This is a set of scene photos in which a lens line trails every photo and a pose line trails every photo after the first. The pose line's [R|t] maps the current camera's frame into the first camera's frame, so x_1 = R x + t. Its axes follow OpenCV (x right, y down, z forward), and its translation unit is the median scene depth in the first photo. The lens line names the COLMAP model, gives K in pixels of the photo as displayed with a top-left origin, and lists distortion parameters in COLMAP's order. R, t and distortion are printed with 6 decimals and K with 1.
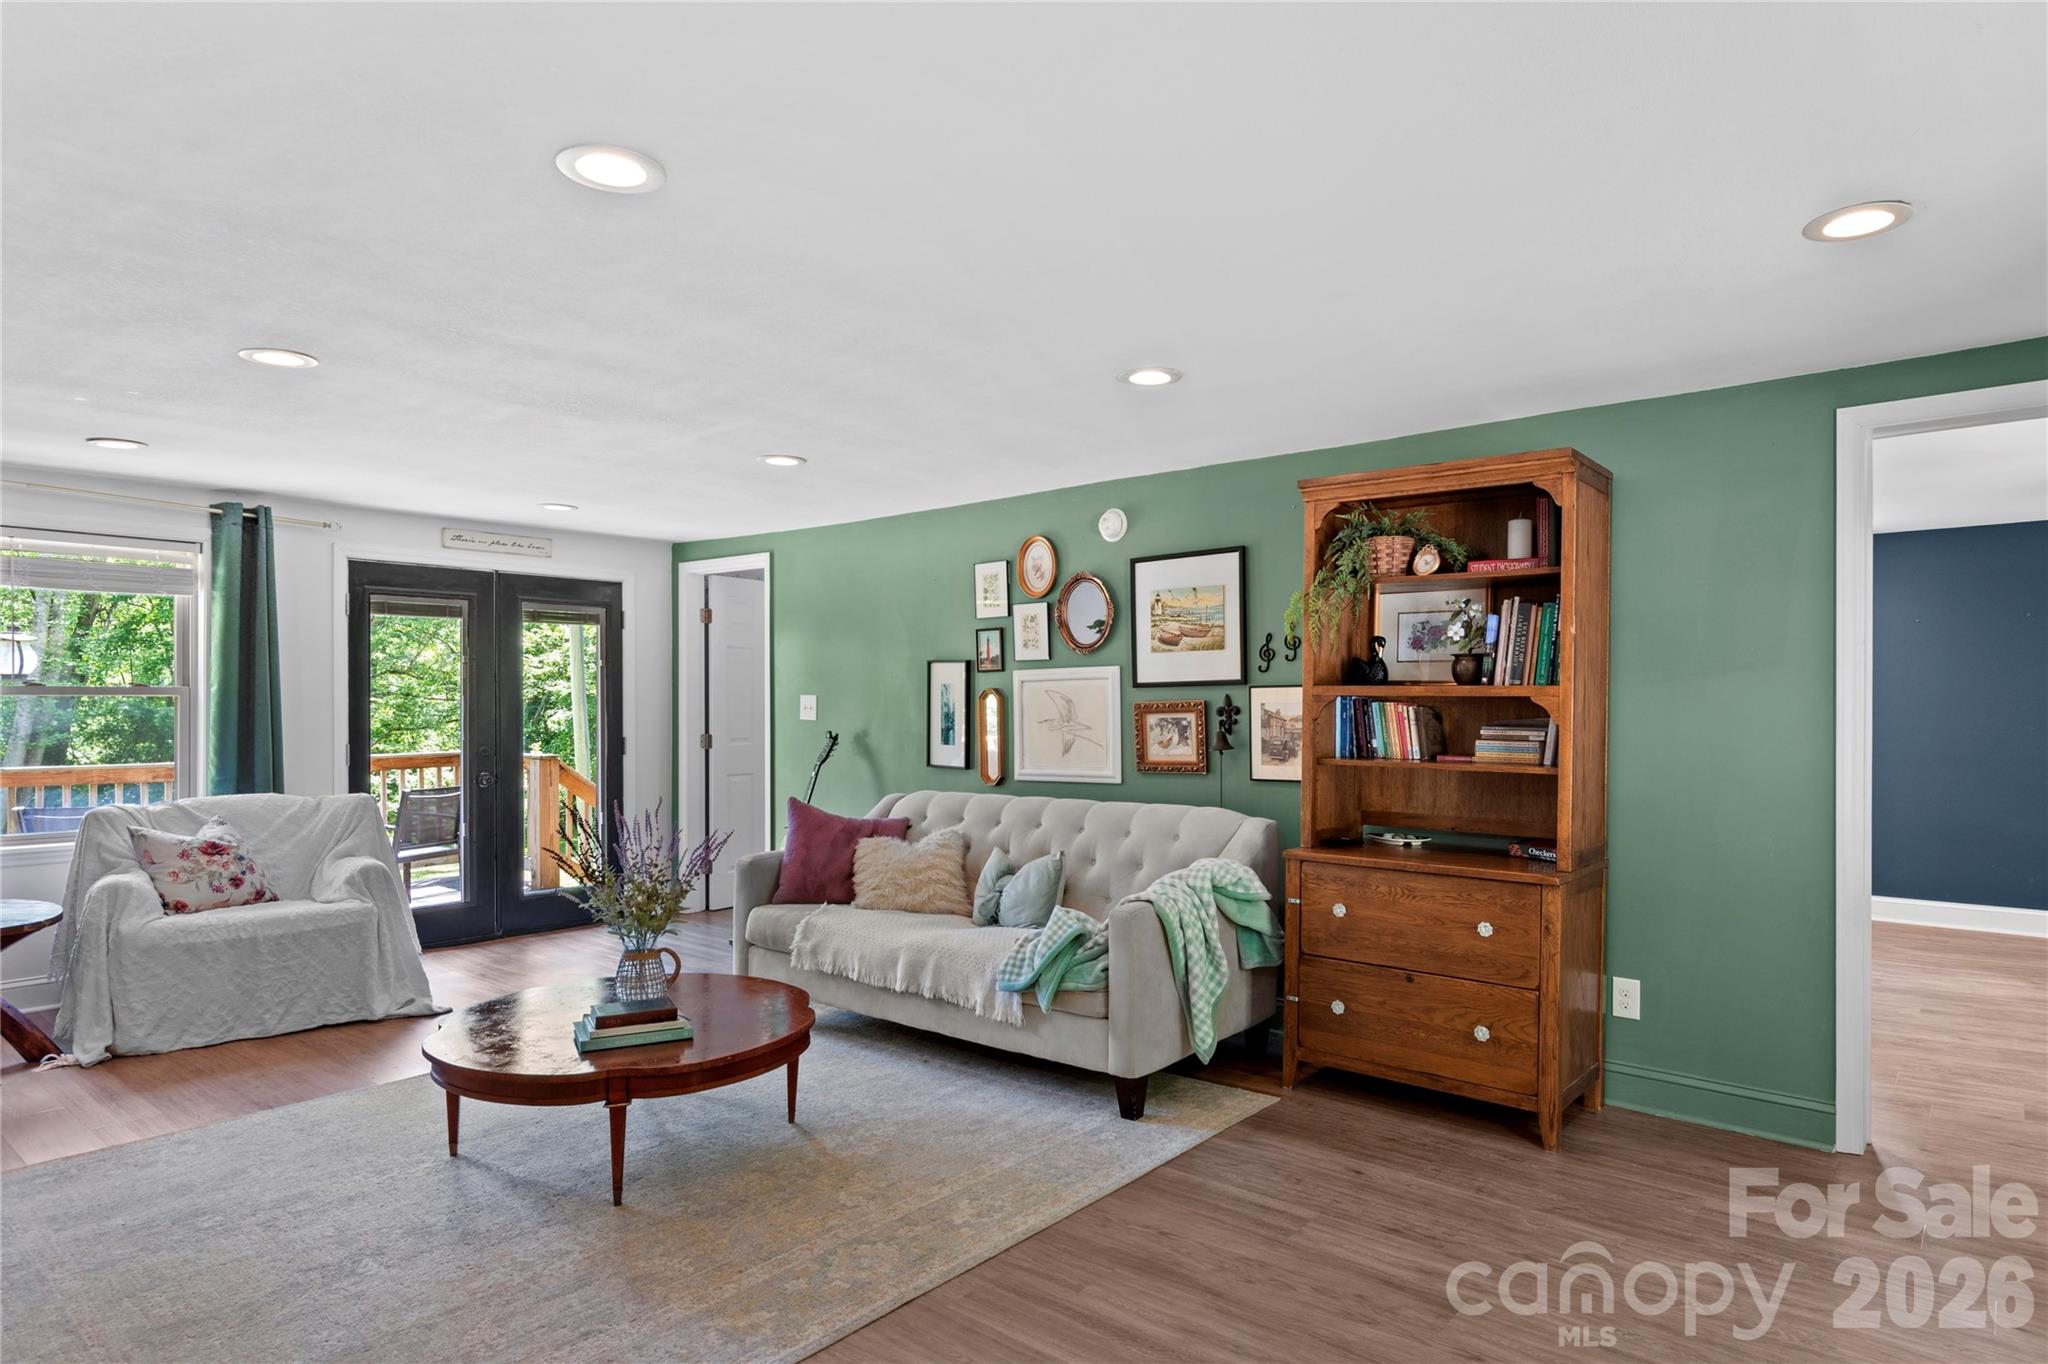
lens RADIAL K [[1198.3, 0, 1107.9], [0, 1198.3, 701.6], [0, 0, 1]] dist [-0.007519, 0.000358]
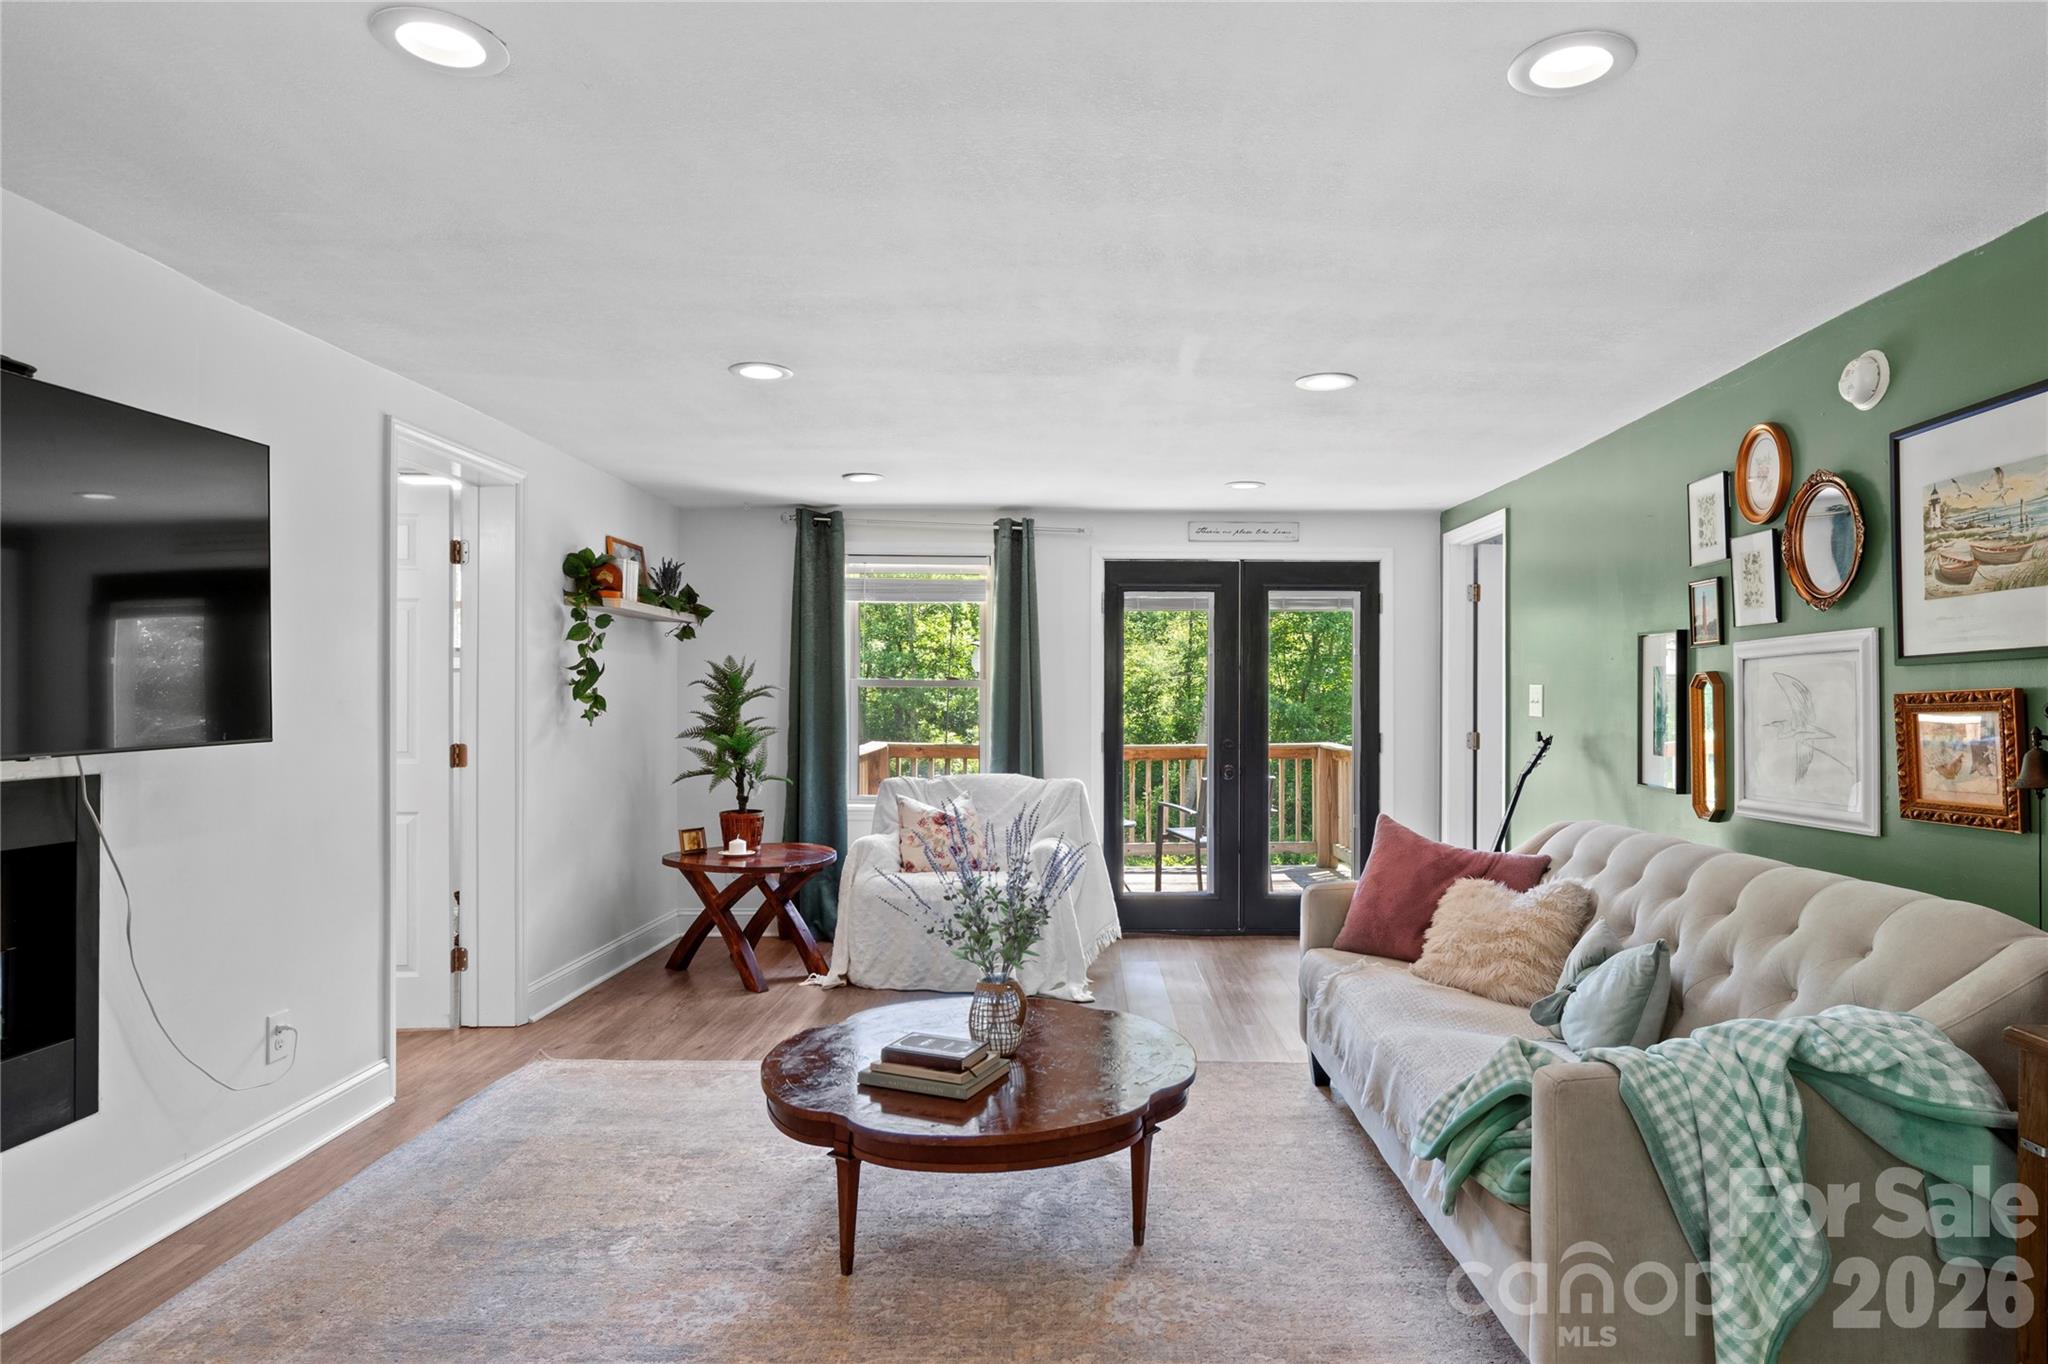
lens RADIAL K [[1198.3, 0, 1031.8], [0, 1198.3, 690.2], [0, 0, 1]] dist [-0.007519, 0.000358]
pose [[0.616234, -0.001852, -0.787561, 0.211151], [-0.003400, 0.999982, -0.005012, 0.004017], [0.787556, 0.005766, 0.616216, 0.349297]]
